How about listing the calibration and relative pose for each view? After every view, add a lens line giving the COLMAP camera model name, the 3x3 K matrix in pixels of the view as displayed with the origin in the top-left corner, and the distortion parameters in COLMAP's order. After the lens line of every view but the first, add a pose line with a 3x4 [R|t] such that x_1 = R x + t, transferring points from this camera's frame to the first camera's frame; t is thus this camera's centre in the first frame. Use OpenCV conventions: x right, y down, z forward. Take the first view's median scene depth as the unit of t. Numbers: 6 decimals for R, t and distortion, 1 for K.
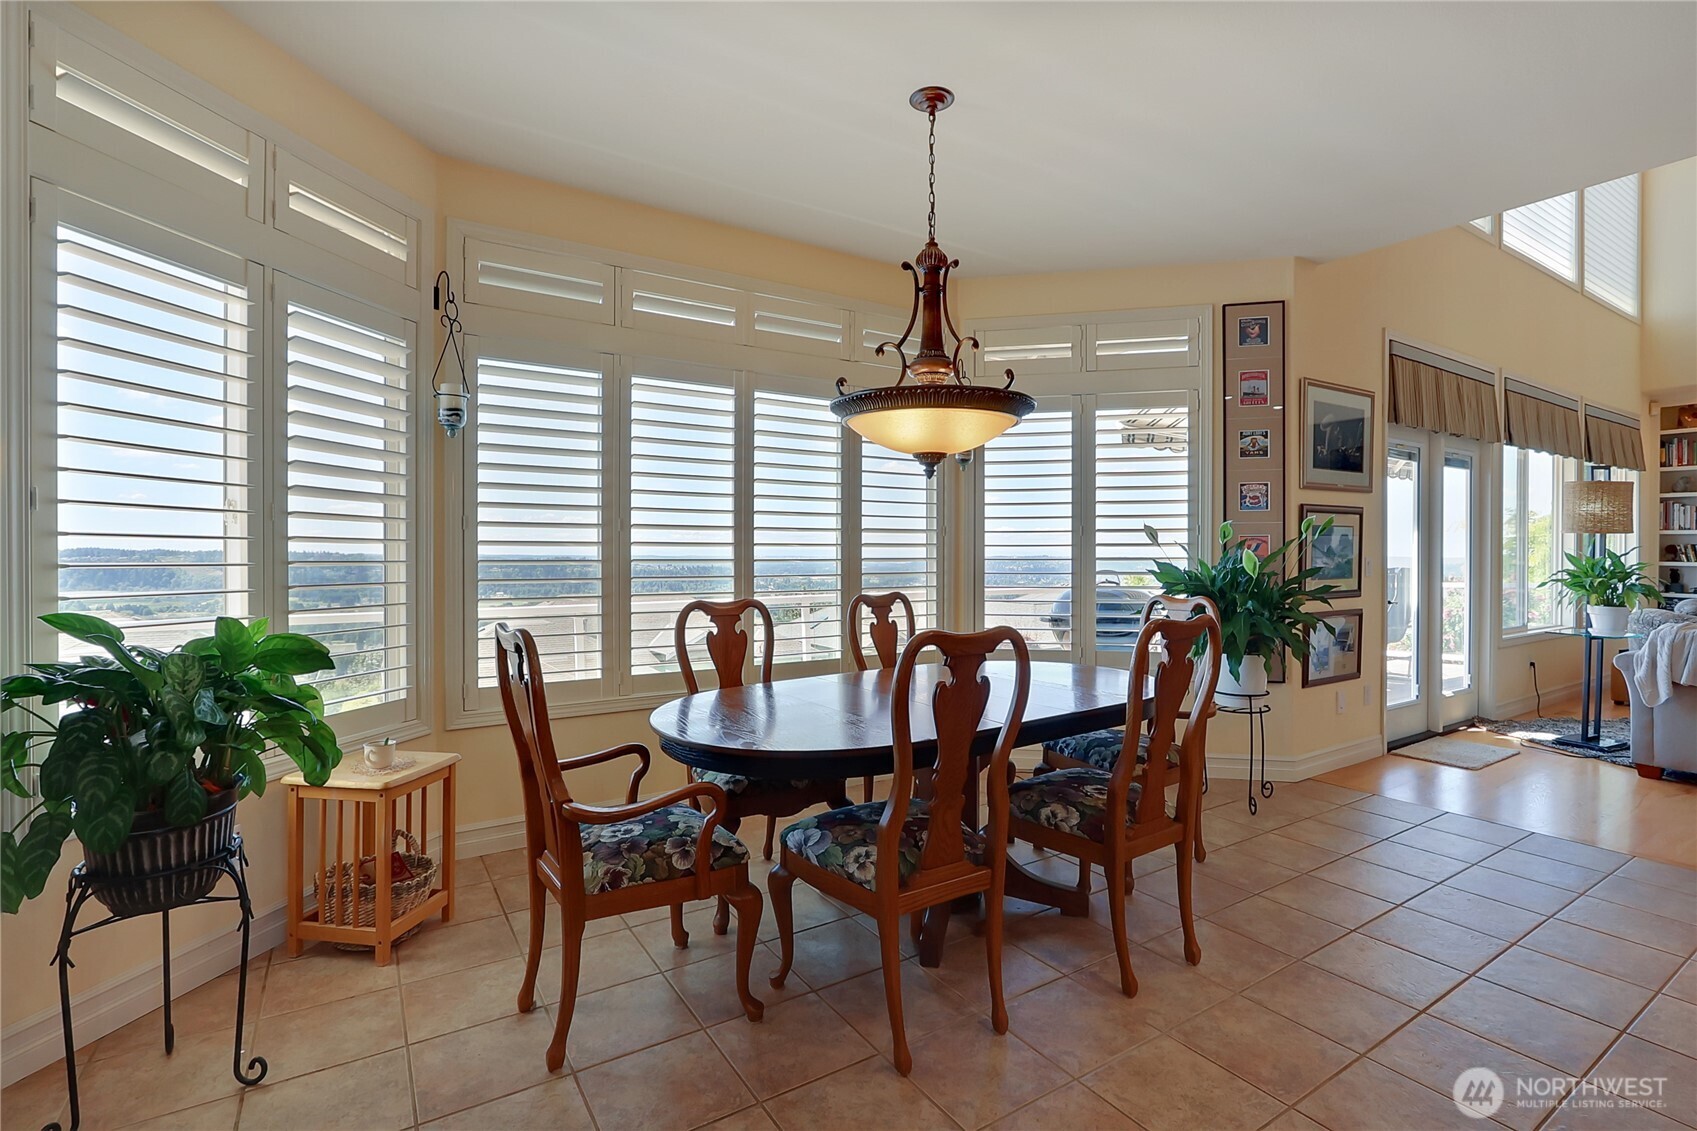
lens RADIAL K [[784.0, 0, 849.3], [0, 784.0, 559.0], [0, 0, 1]] dist [-0.015206, 0.000447]
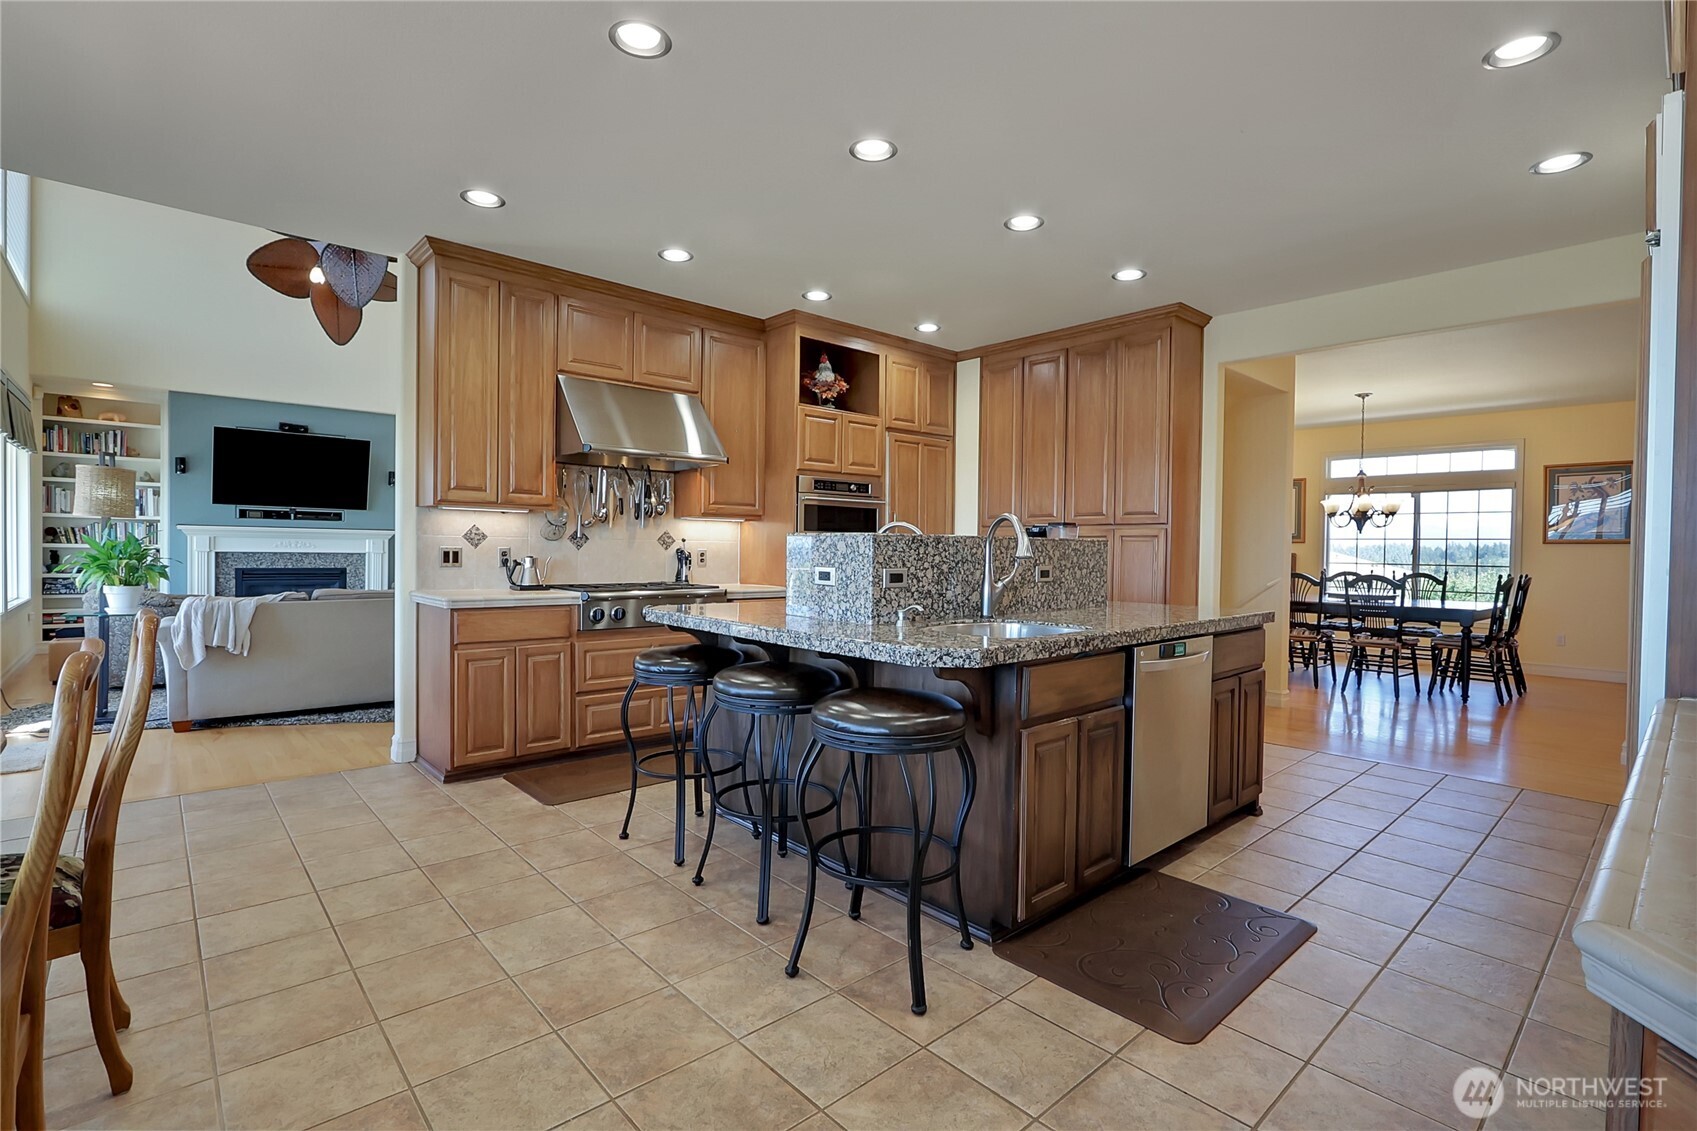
lens RADIAL K [[784.0, 0, 854.3], [0, 784.0, 563.6], [0, 0, 1]] dist [-0.015206, 0.000447]
pose [[-0.159529, -0.021883, 0.986951, -0.372299], [-0.009396, 0.999743, 0.020648, -0.002035], [-0.987149, -0.005979, -0.159693, 0.276678]]
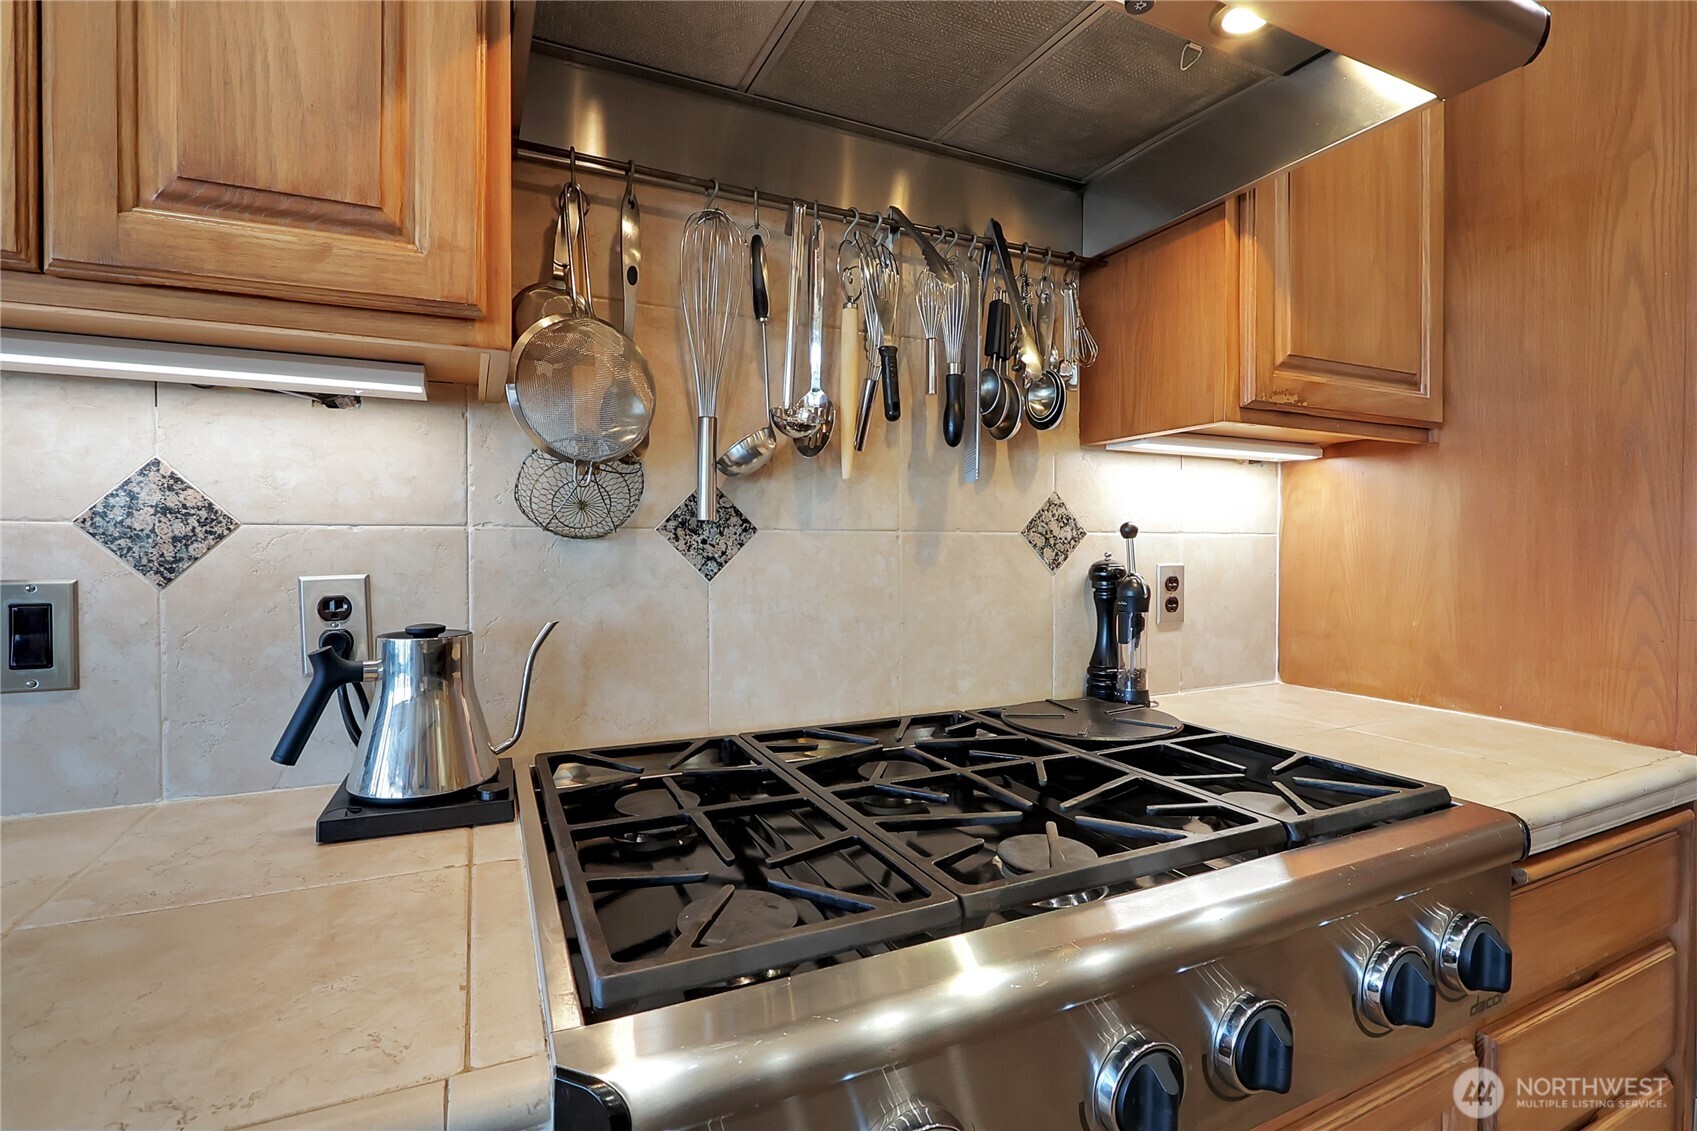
lens RADIAL K [[784.0, 0, 855.0], [0, 784.0, 560.1], [0, 0, 1]] dist [-0.015206, 0.000447]
pose [[0.125775, -0.022298, 0.991808, 0.928932], [0.004835, 0.999749, 0.021863, -0.008190], [-0.992047, 0.002046, 0.125851, 0.463573]]
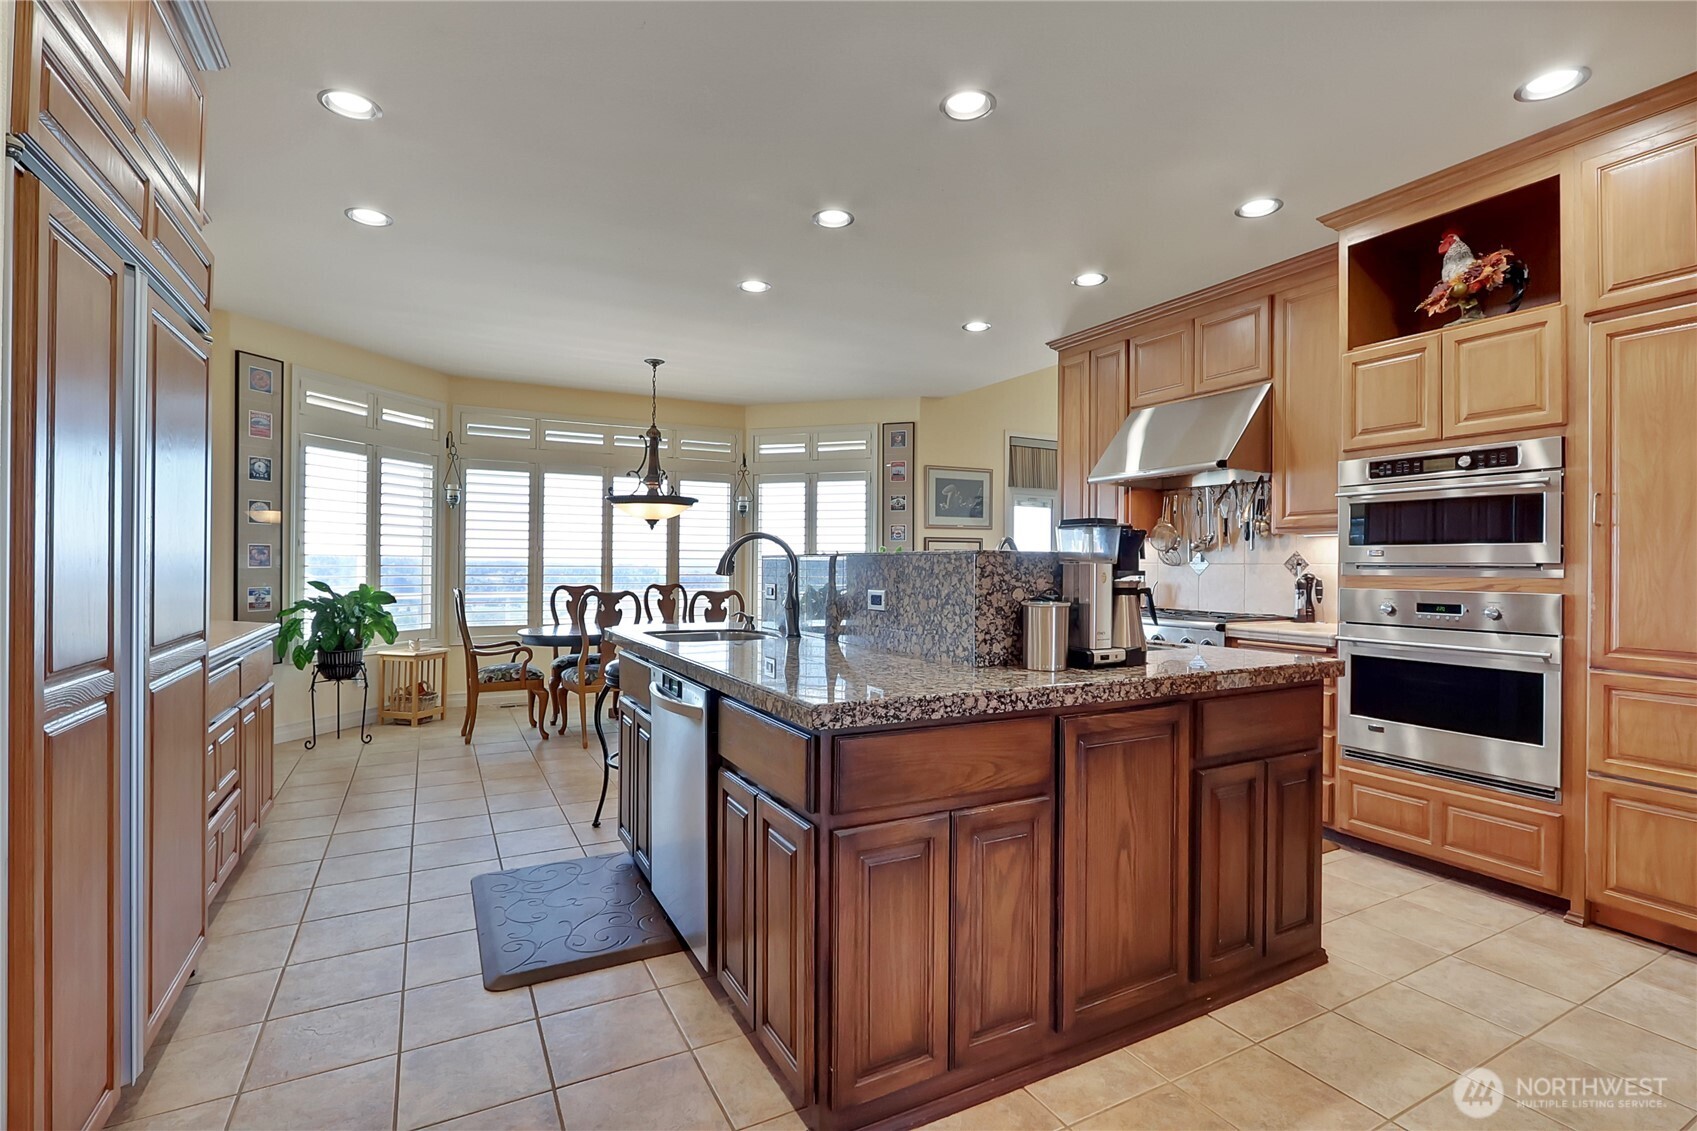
lens RADIAL K [[784.0, 0, 844.9], [0, 784.0, 557.3], [0, 0, 1]] dist [-0.015206, 0.000447]
pose [[0.996530, 0.006733, -0.082966, 0.708310], [-0.007774, 0.999895, -0.012227, -0.002454], [0.082875, 0.012830, 0.996477, -1.002282]]
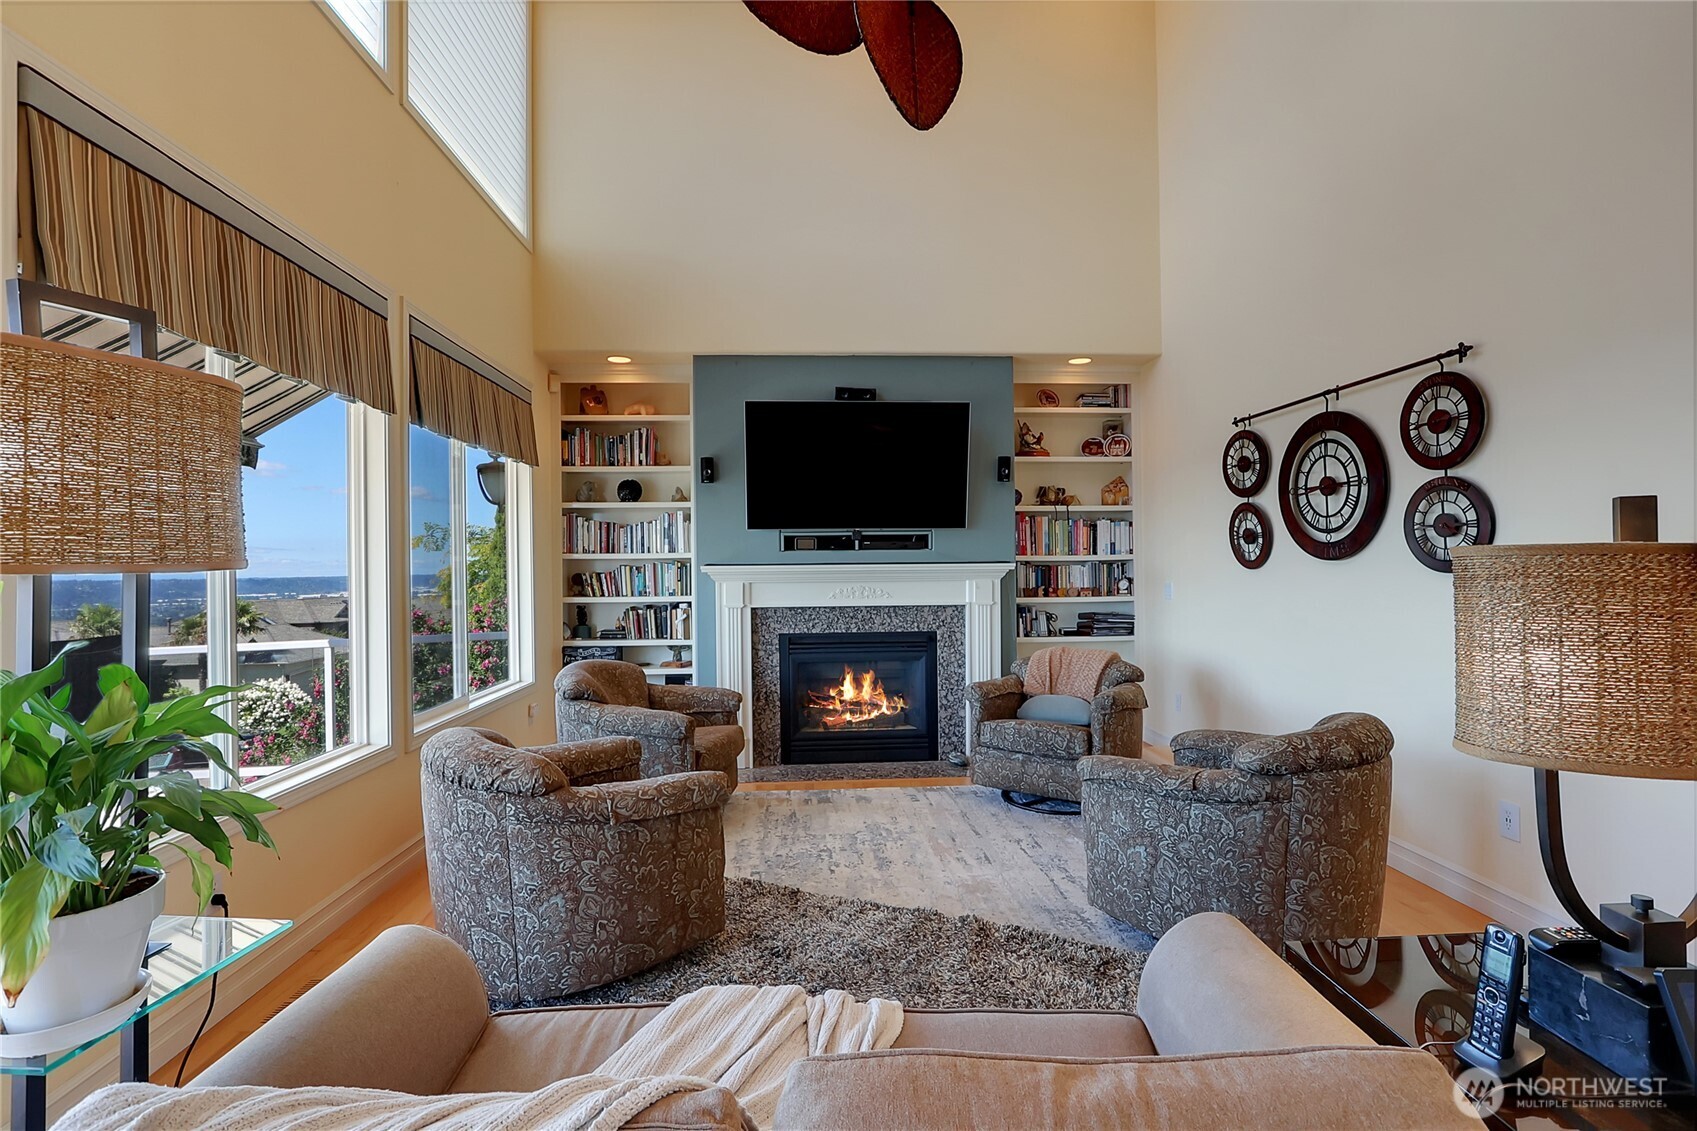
lens RADIAL K [[784.0, 0, 847.7], [0, 784.0, 567.9], [0, 0, 1]] dist [-0.015206, 0.000447]
pose [[0.513266, -0.013777, 0.858119, 1.569374], [0.017782, 0.999827, 0.005416, -0.064624], [-0.858046, 0.012479, 0.513422, 1.115376]]
